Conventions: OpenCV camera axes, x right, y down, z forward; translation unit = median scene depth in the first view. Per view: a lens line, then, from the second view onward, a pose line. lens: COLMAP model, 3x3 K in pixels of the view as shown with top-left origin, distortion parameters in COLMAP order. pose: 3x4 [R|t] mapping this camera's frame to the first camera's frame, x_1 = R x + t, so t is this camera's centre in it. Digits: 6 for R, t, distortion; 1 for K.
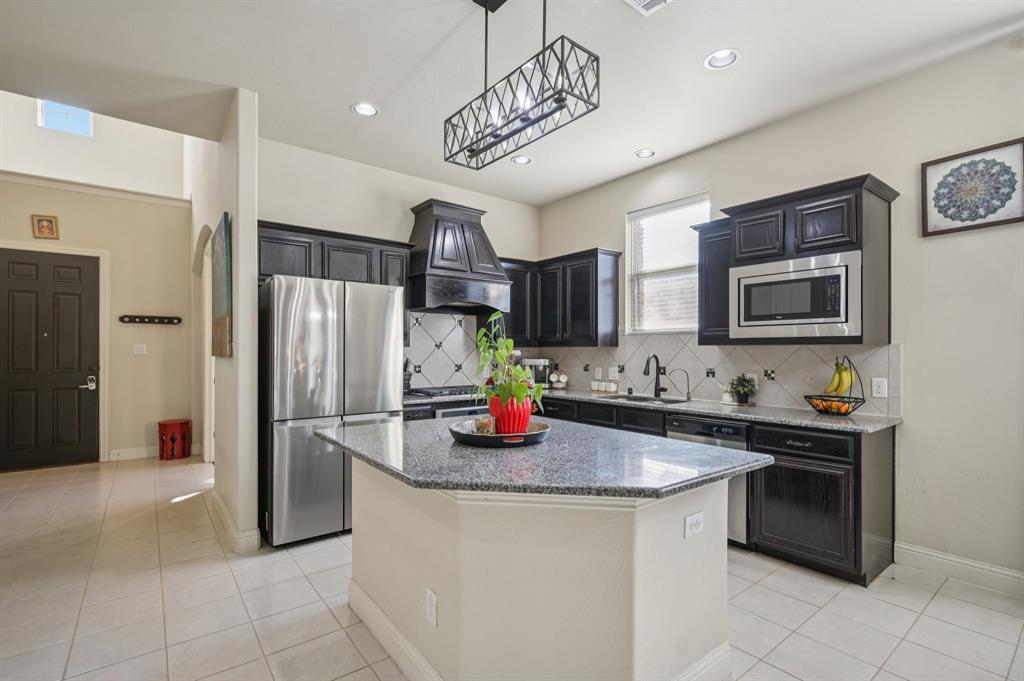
lens RADIAL K [[468.7, 0, 510.0], [0, 468.7, 348.1], [0, 0, 1]] dist [-0.001582, -0.000394]
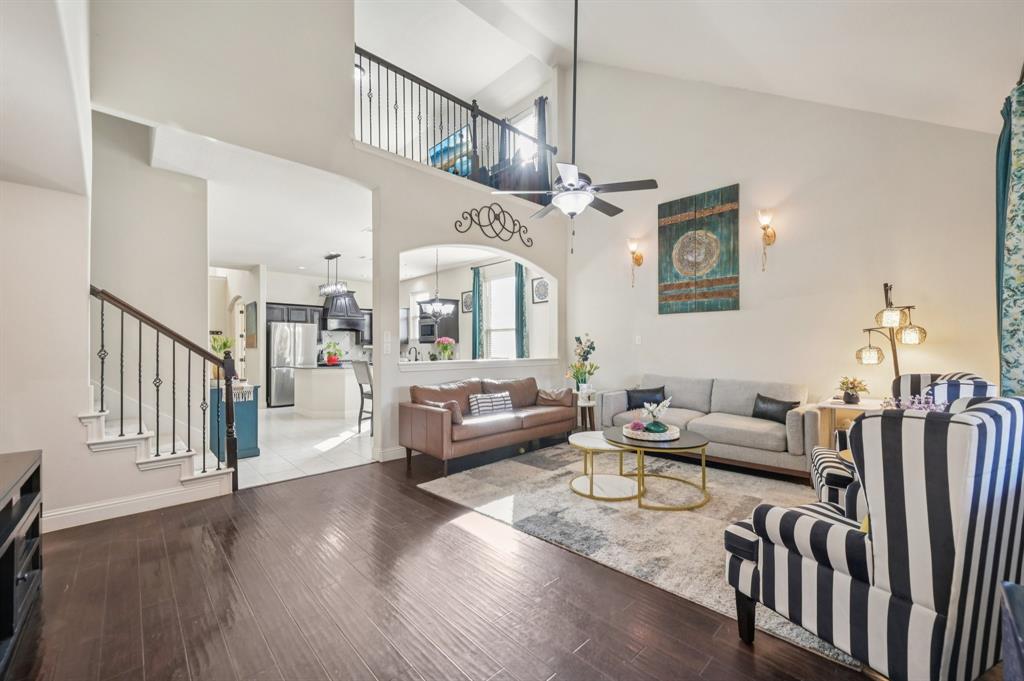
lens RADIAL K [[402.6, 0, 507.5], [0, 402.6, 341.5], [0, 0, 1]] dist [-0.001108, 0.000098]
pose [[0.995411, -0.002404, 0.095659, 0.652446], [0.003606, 0.999917, -0.012389, 0.014437], [-0.095621, 0.012677, 0.995337, -1.472053]]
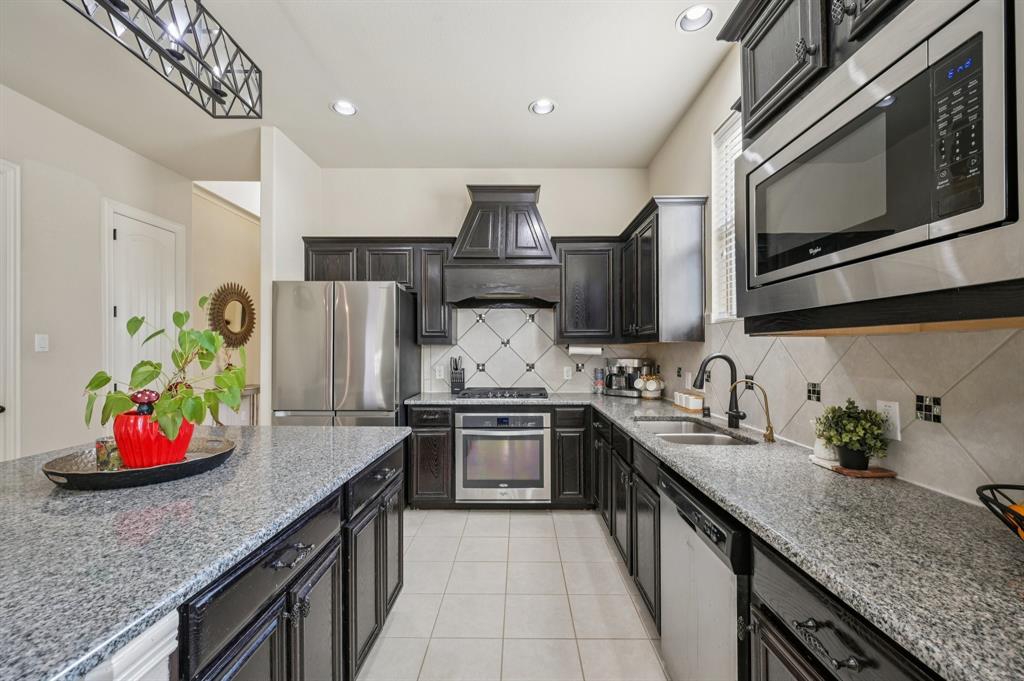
lens RADIAL K [[402.6, 0, 518.3], [0, 402.6, 346.4], [0, 0, 1]] dist [-0.001108, 0.000098]
pose [[0.787130, -0.003913, -0.616775, 0.431399], [0.002456, 0.999992, -0.003211, 0.004996], [0.616783, 0.001013, 0.787133, 0.459340]]
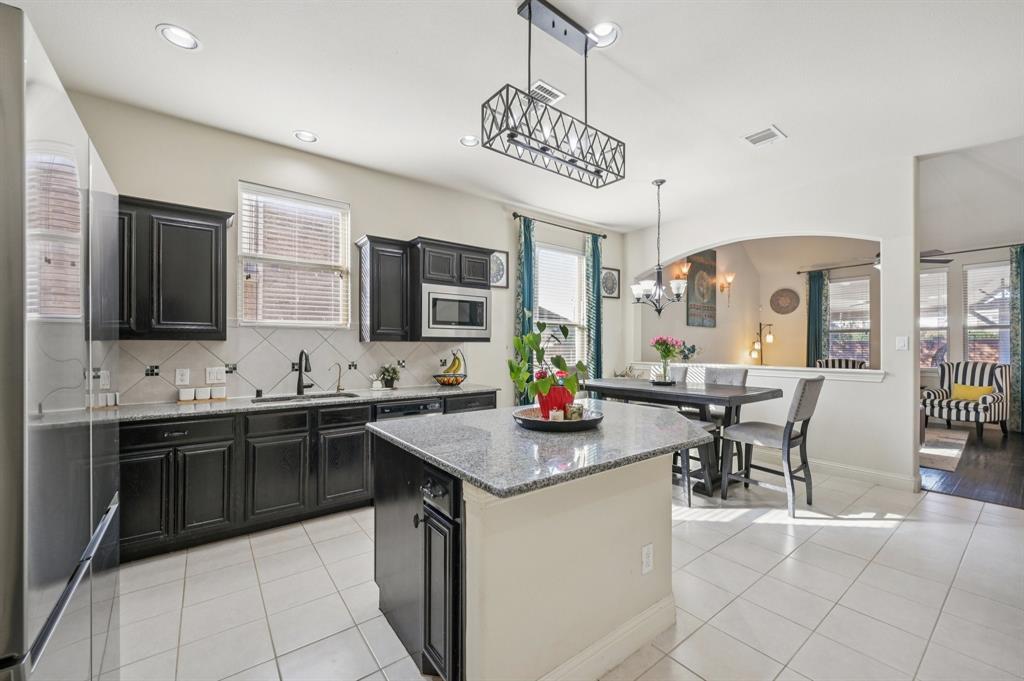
lens RADIAL K [[402.6, 0, 518.6], [0, 402.6, 344.9], [0, 0, 1]] dist [-0.001108, 0.000098]
pose [[0.007101, -0.000725, 0.999975, -0.524580], [-0.006132, 0.999981, 0.000769, -0.000084], [-0.999956, -0.006137, 0.007096, 0.575727]]
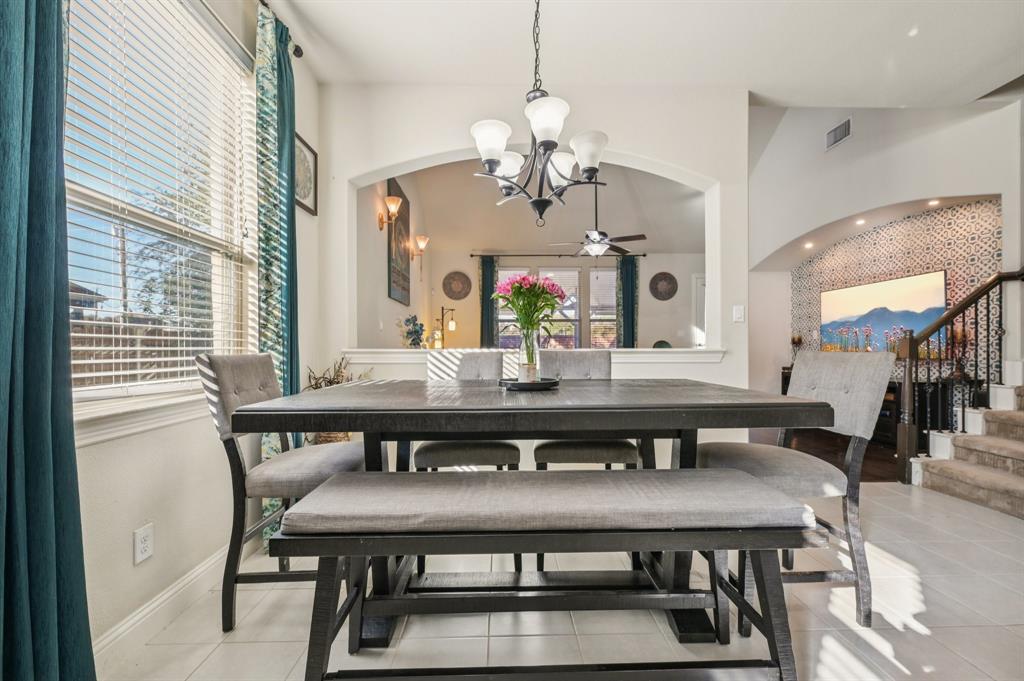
lens RADIAL K [[402.6, 0, 508.4], [0, 402.6, 347.5], [0, 0, 1]] dist [-0.001108, 0.000098]
pose [[-0.805311, -0.002293, 0.592849, 0.297789], [-0.004004, 0.999991, -0.001572, 0.058879], [-0.592840, -0.003640, -0.805312, 0.578742]]
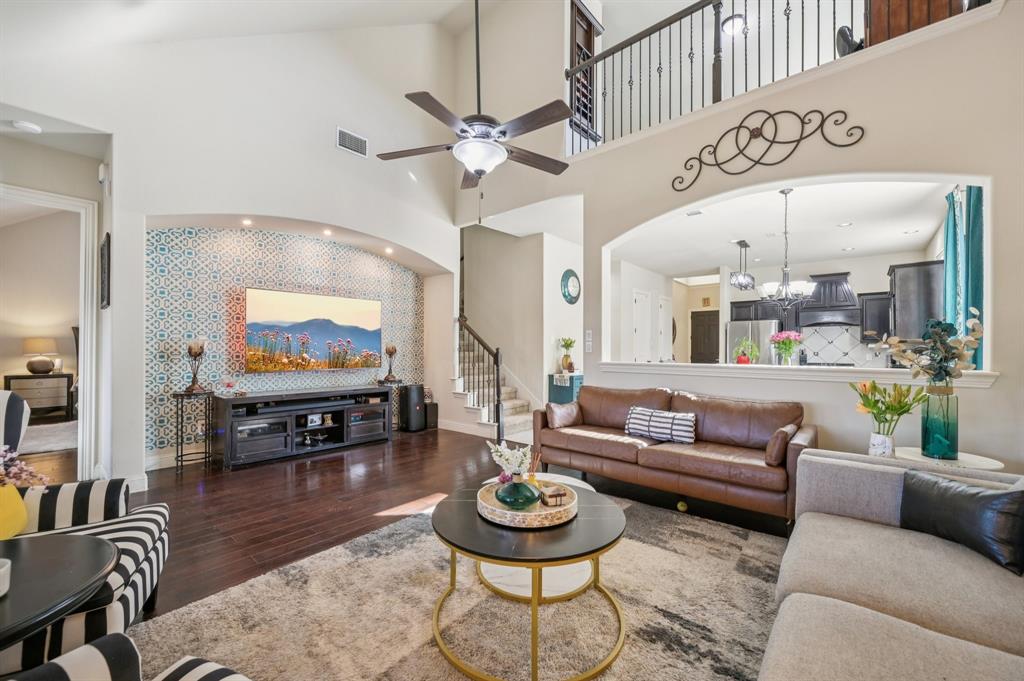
lens RADIAL K [[402.6, 0, 520.7], [0, 402.6, 346.3], [0, 0, 1]] dist [-0.001108, 0.000098]
pose [[0.204628, -0.006299, -0.978820, 1.482978], [0.001191, 0.999980, -0.006186, 0.023181], [0.978839, 0.000101, 0.204631, -0.749631]]
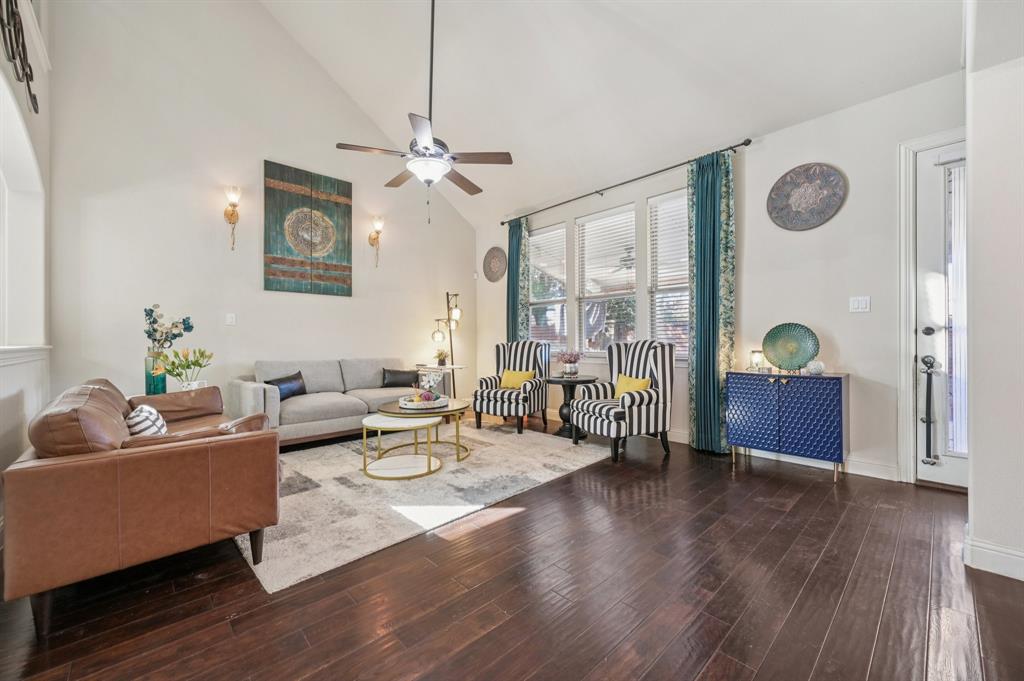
lens RADIAL K [[402.6, 0, 522.5], [0, 402.6, 337.7], [0, 0, 1]] dist [-0.001108, 0.000098]
pose [[-0.103714, 0.003799, 0.994600, 0.072872], [0.004434, 0.999985, -0.003357, 0.050547], [-0.994597, 0.004062, -0.103729, -0.779324]]
